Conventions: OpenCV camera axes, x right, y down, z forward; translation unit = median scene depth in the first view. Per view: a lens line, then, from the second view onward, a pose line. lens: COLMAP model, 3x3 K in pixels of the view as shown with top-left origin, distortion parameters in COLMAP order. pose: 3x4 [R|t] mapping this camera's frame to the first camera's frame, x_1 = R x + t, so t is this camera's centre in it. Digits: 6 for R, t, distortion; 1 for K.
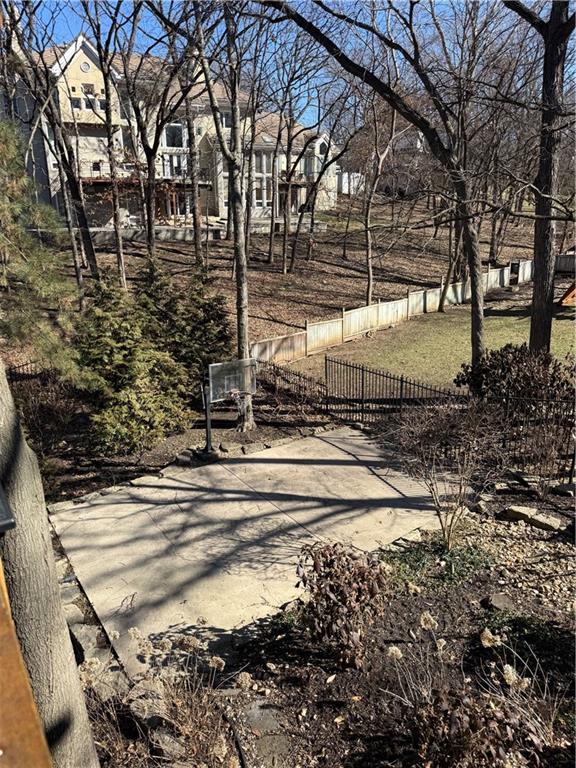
lens RADIAL K [[543.0, 0, 288.0], [0, 543.0, 384.0], [0, 0, 1]] dist [0.064790, -0.088126]
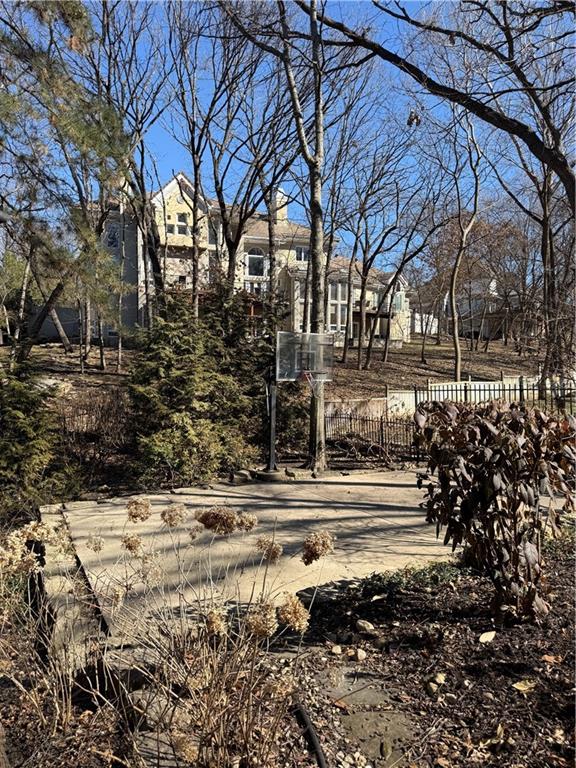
lens RADIAL K [[543.0, 0, 288.0], [0, 543.0, 384.0], [0, 0, 1]] dist [0.064790, -0.088126]
pose [[0.991689, 0.013885, -0.127904, -0.012825], [-0.049899, 0.957851, -0.282900, 0.138535], [0.118584, 0.286931, 0.950583, 0.127033]]
